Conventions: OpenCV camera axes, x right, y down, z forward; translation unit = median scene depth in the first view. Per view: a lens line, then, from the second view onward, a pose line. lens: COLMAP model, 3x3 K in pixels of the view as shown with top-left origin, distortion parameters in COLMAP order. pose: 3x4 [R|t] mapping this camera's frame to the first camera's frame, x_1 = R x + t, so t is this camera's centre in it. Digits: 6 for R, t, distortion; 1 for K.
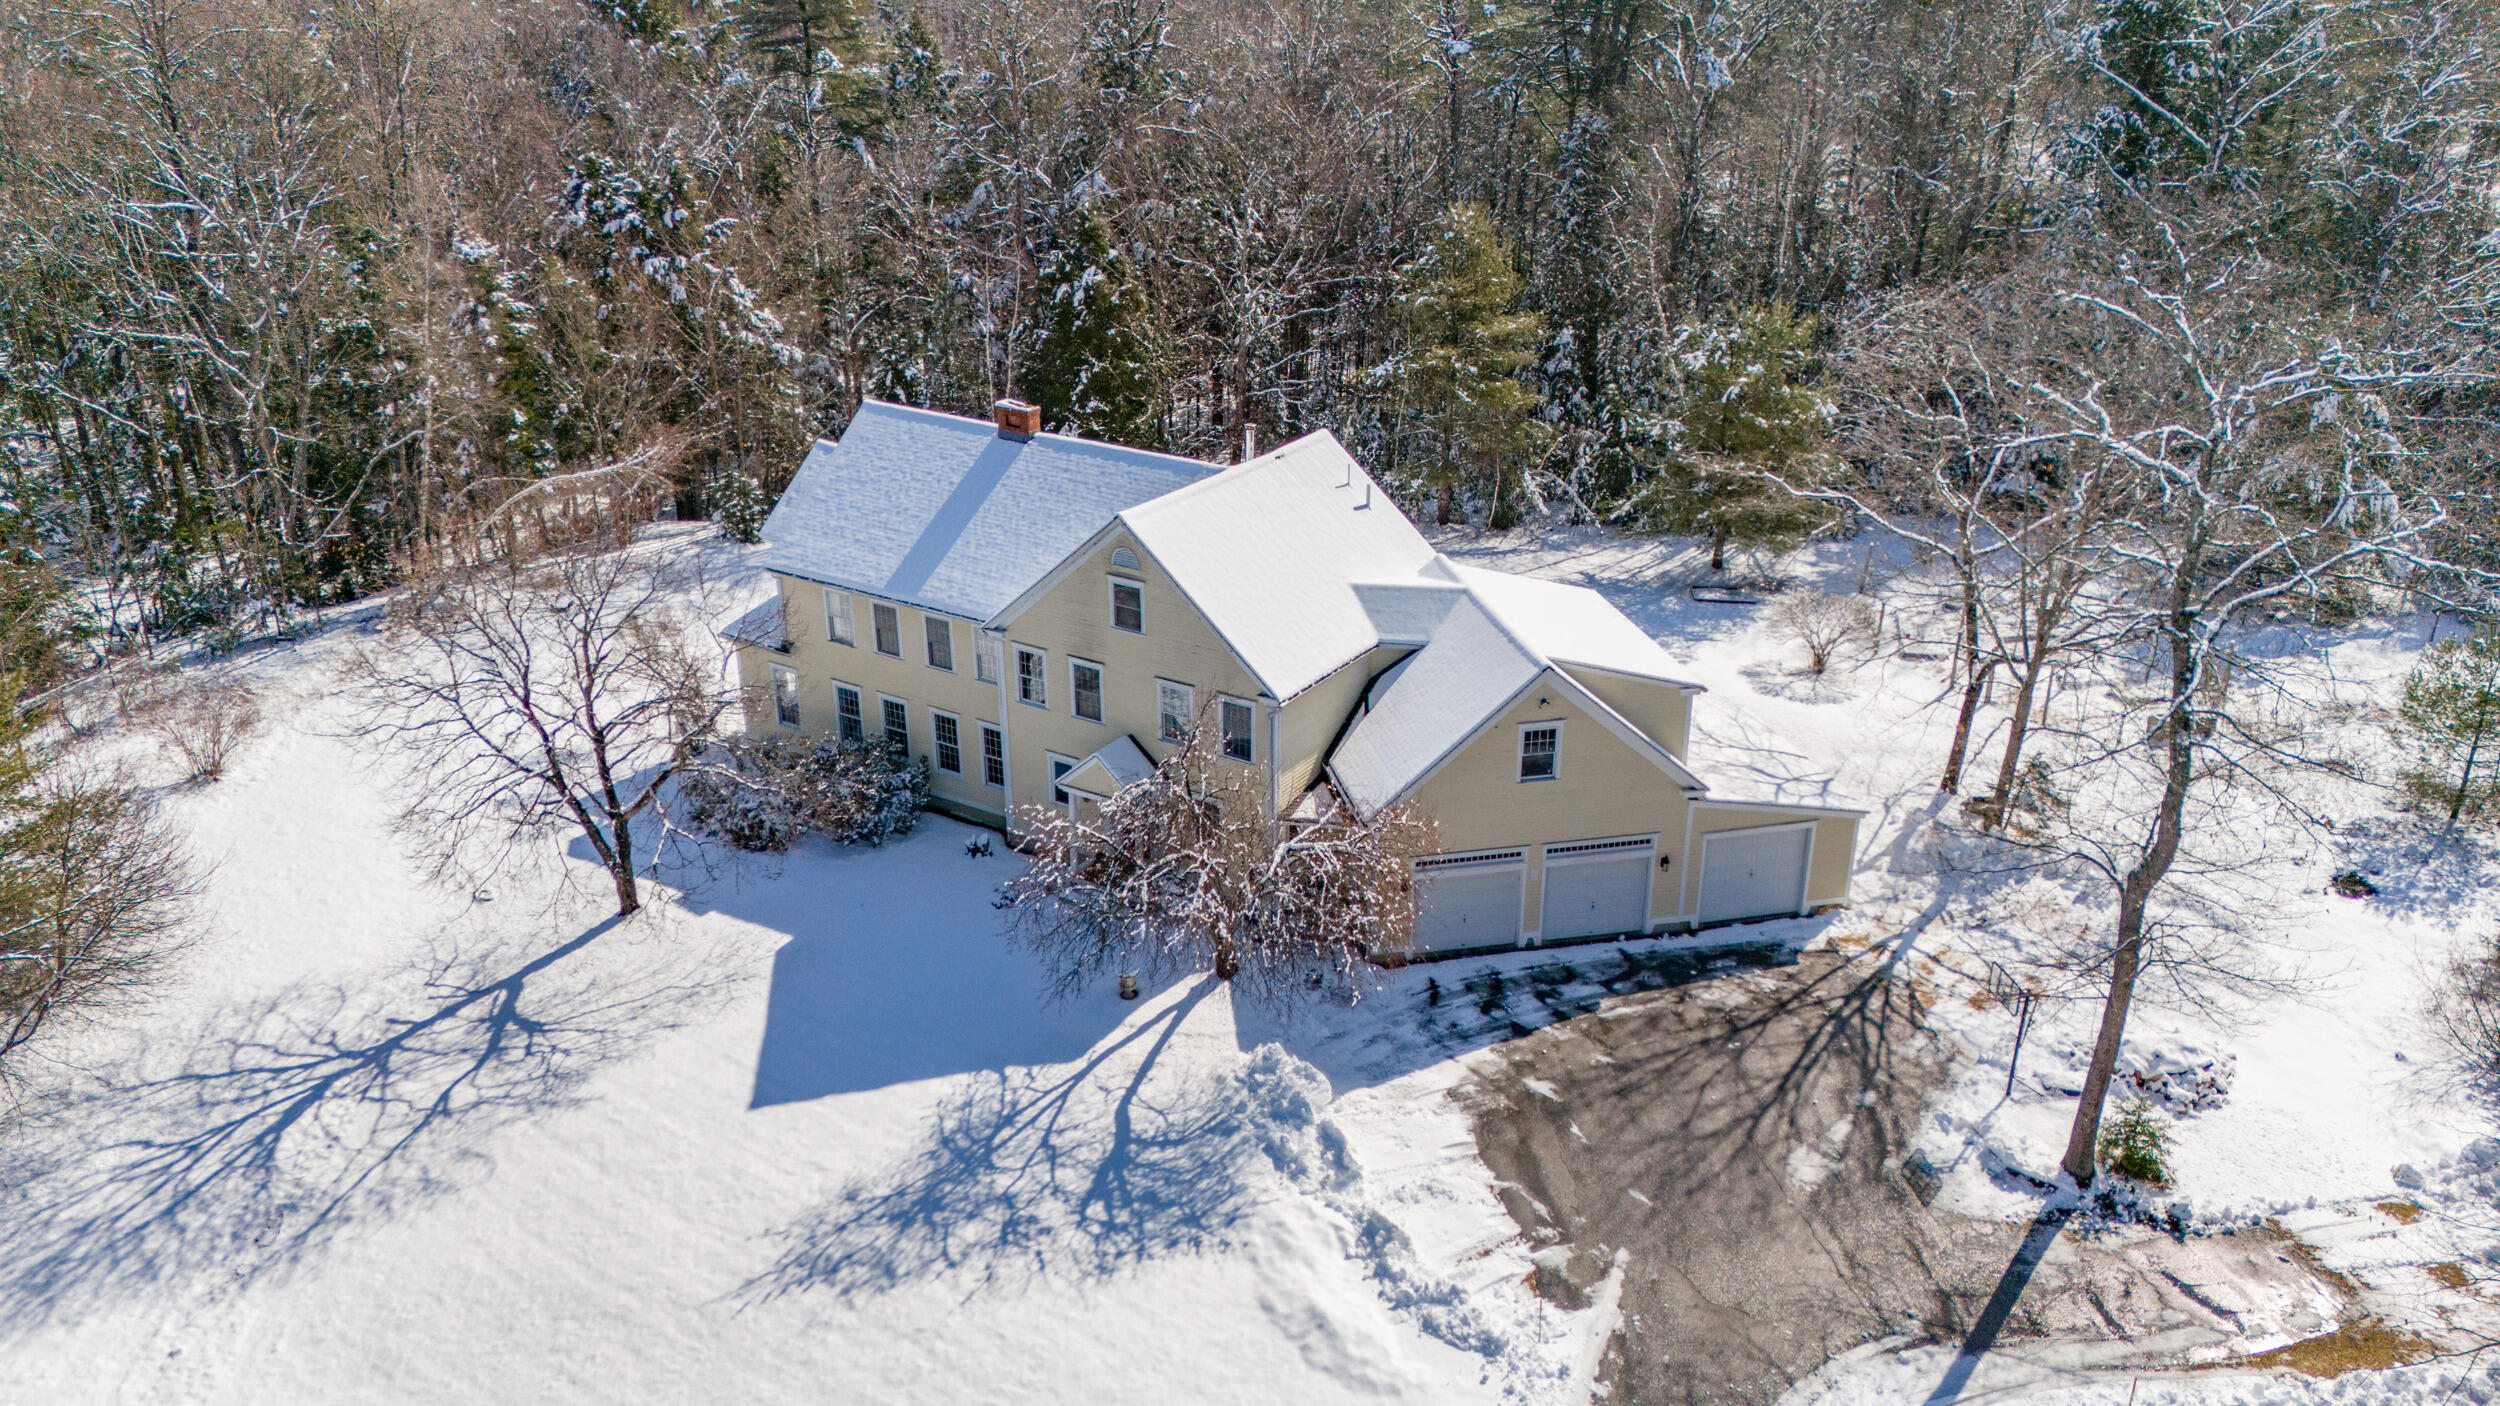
lens RADIAL K [[1835.0, 0, 1266.4], [0, 1835.0, 696.4], [0, 0, 1]] dist [0.084977, -0.089626]
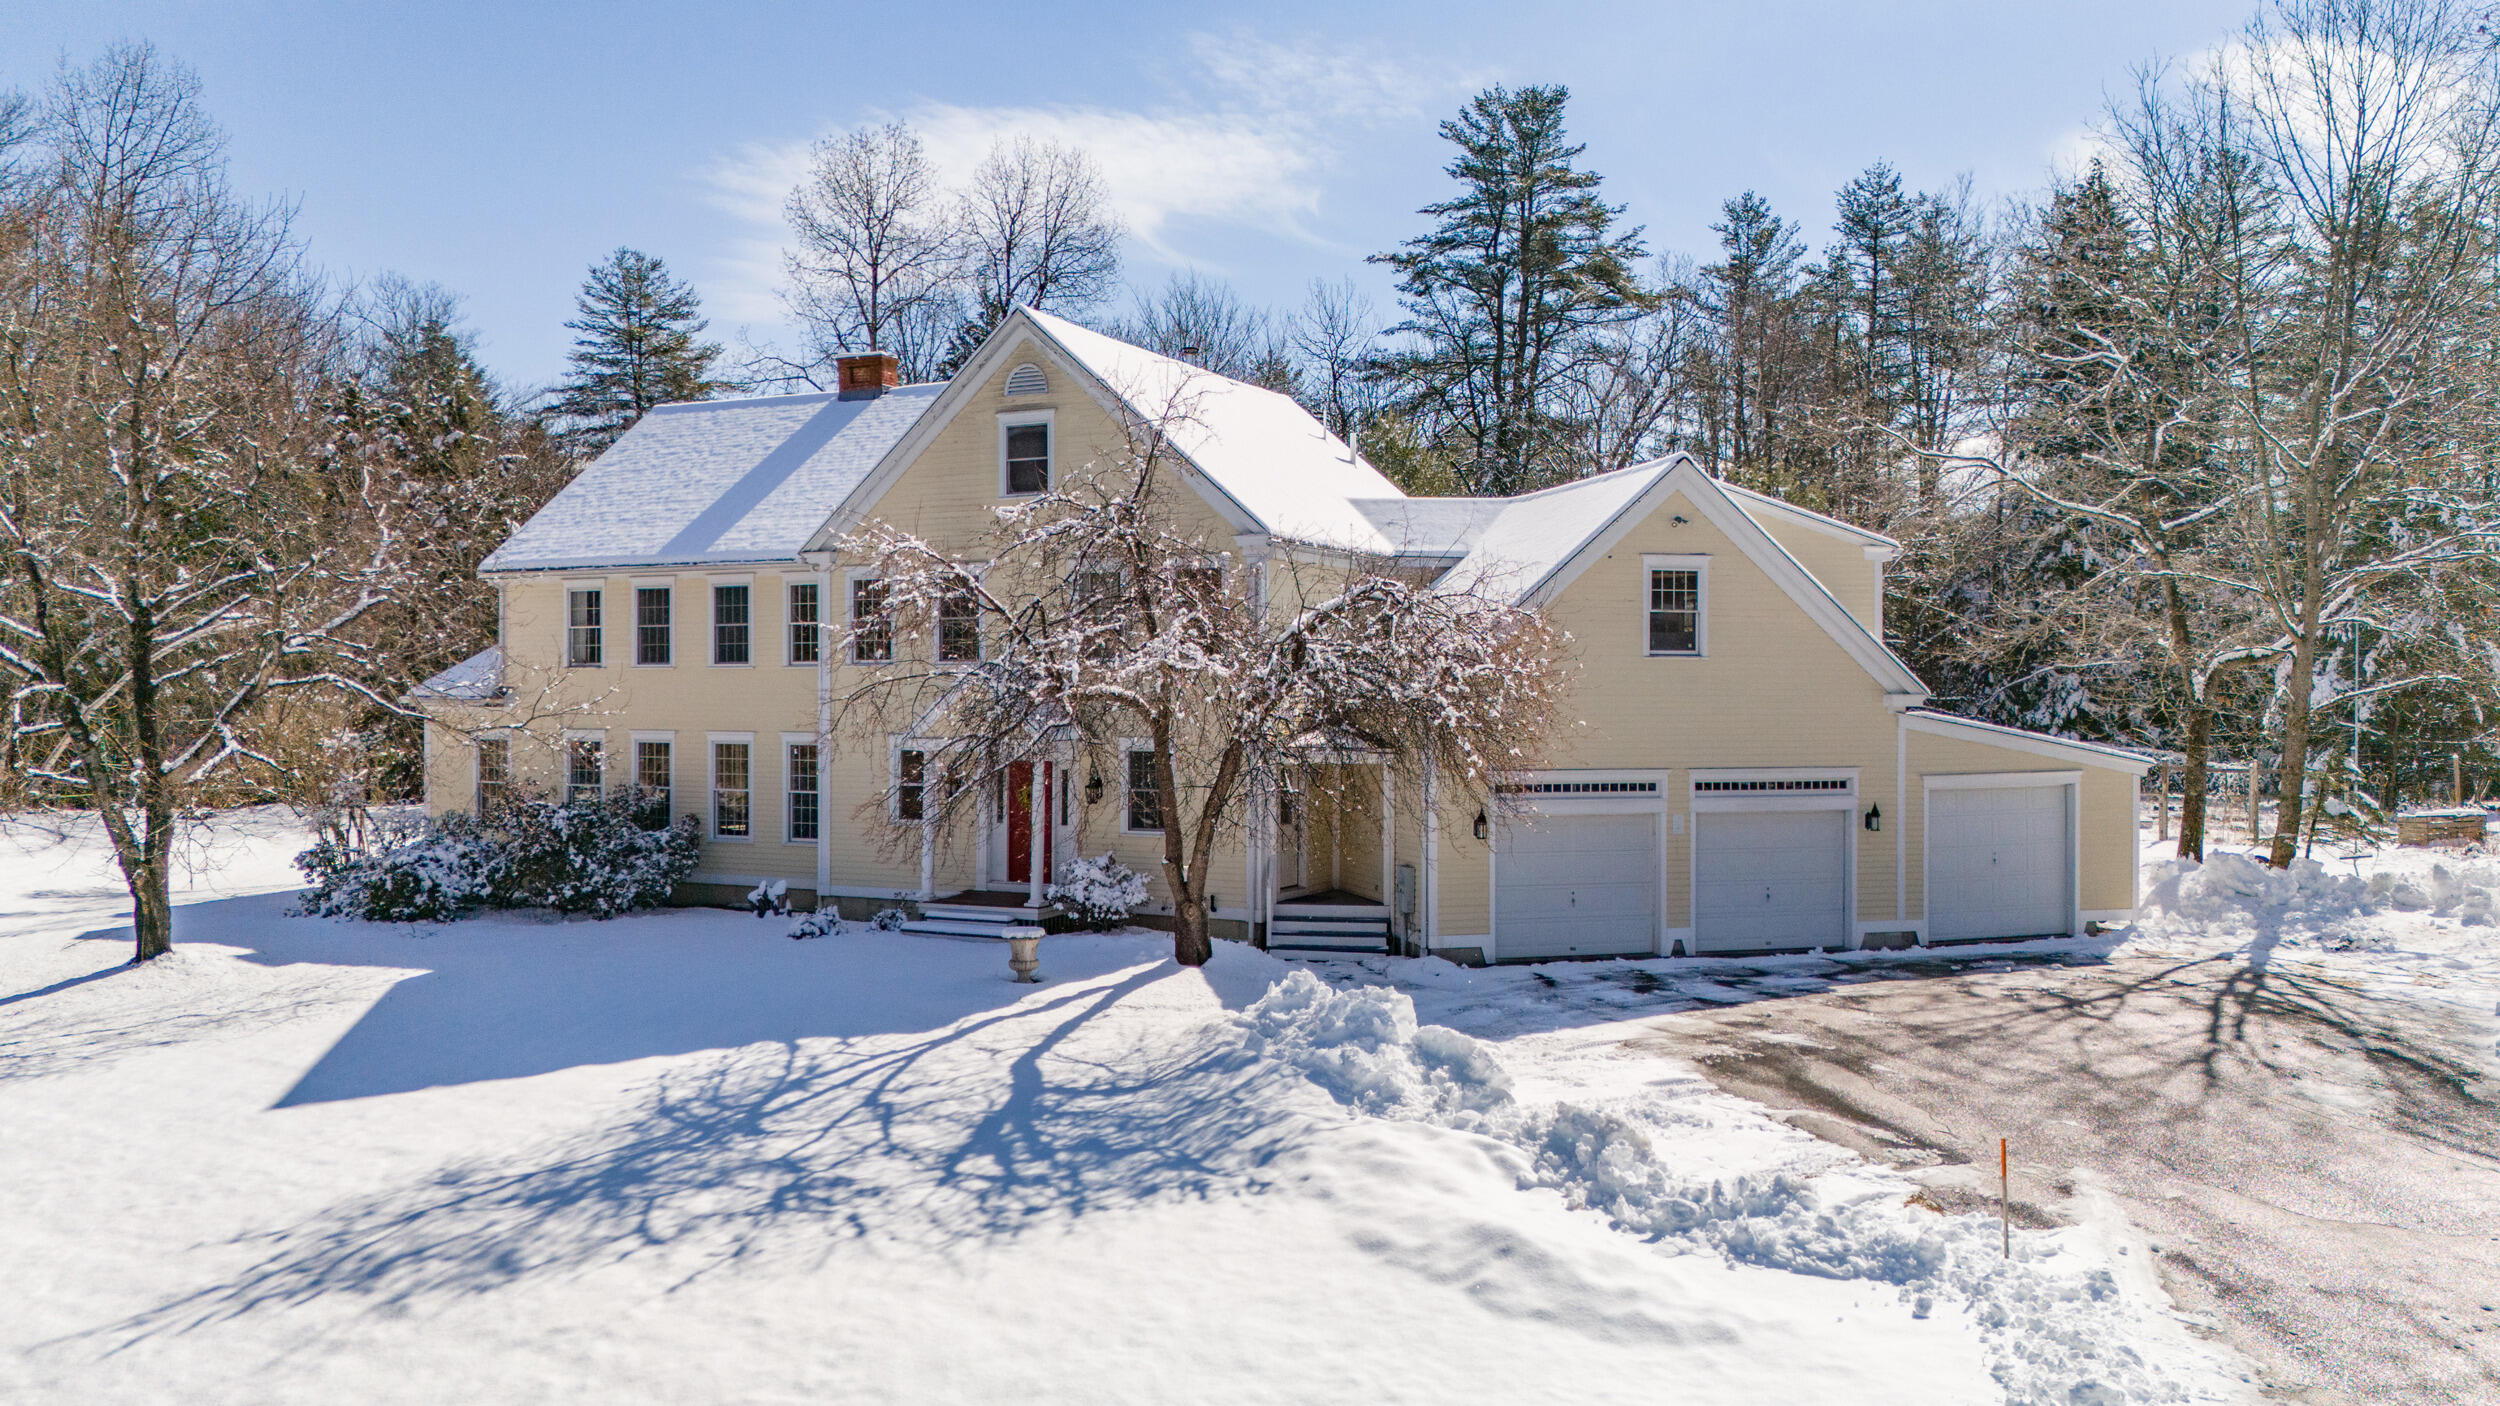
lens RADIAL K [[1837.2, 0, 1277.7], [0, 1837.2, 684.2], [0, 0, 1]] dist [0.087777, -0.114655]
pose [[0.995151, 0.003110, 0.098312, -0.054528], [0.035790, 0.919535, -0.391375, 0.308984], [-0.091619, 0.392996, 0.914965, 0.441490]]
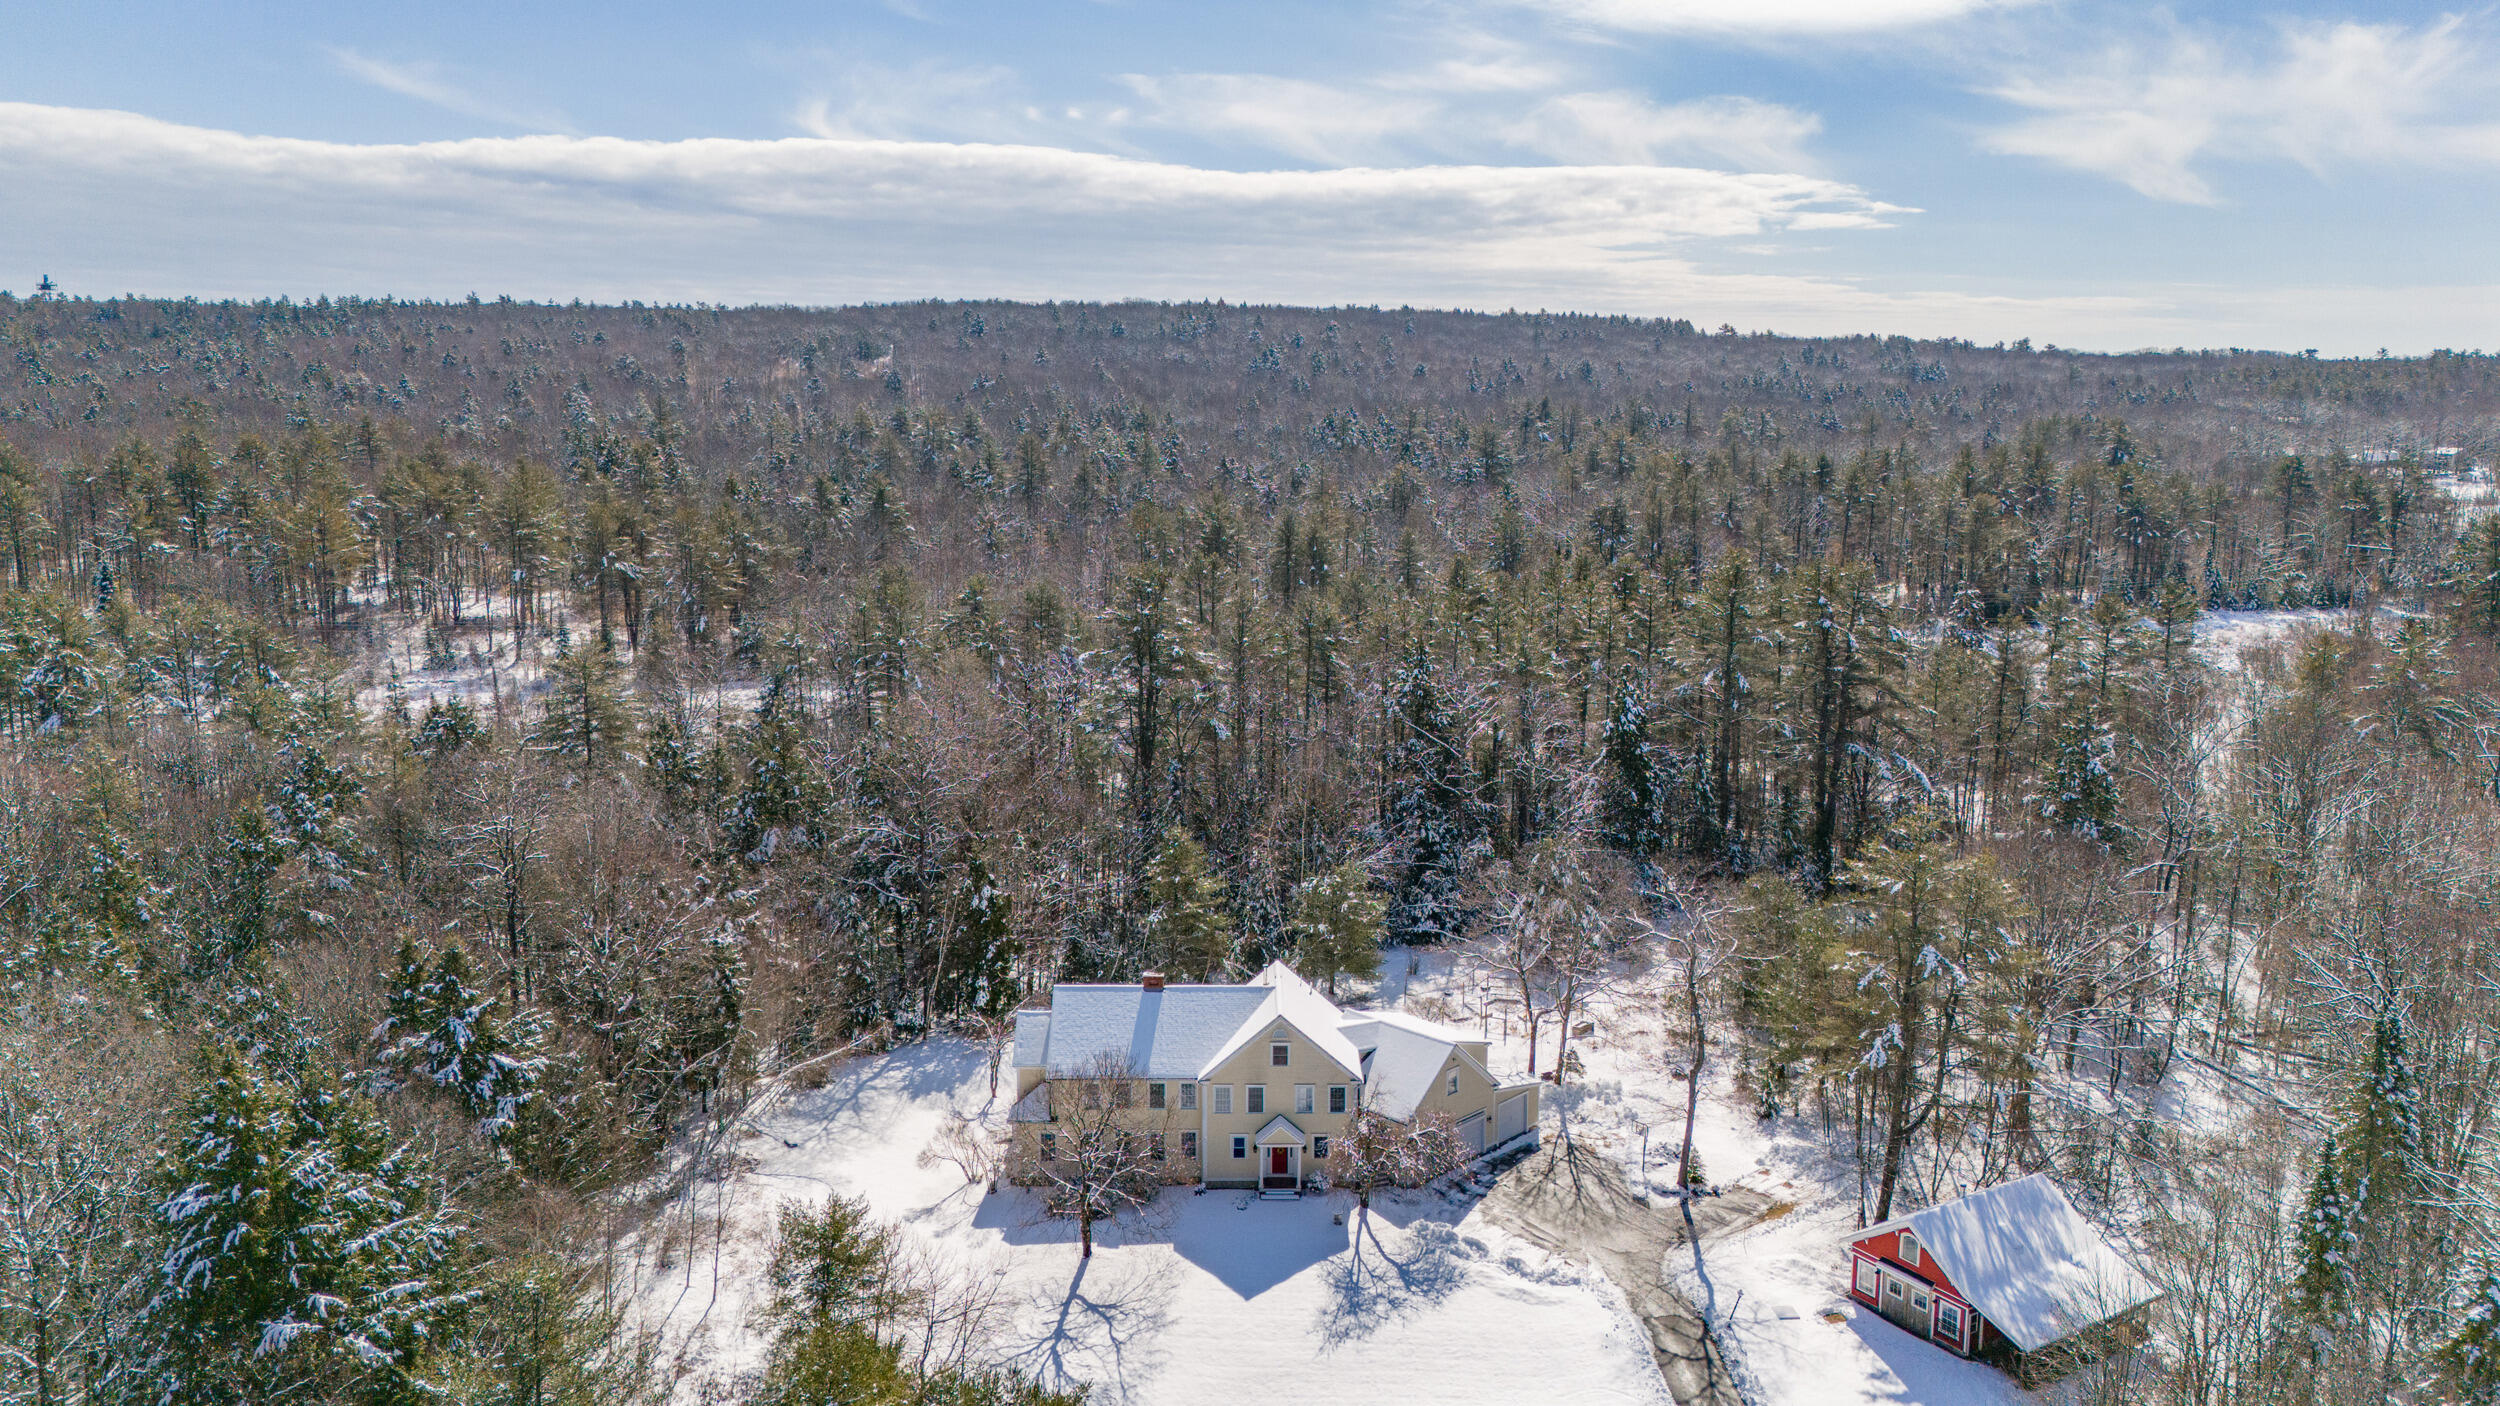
lens RADIAL K [[1837.2, 0, 1277.7], [0, 1837.2, 684.2], [0, 0, 1]] dist [0.087777, -0.114655]
pose [[0.832749, -0.081996, 0.547545, -1.371399], [0.205942, 0.963883, -0.168870, -0.113794], [-0.513922, 0.253389, 0.819560, -1.043621]]
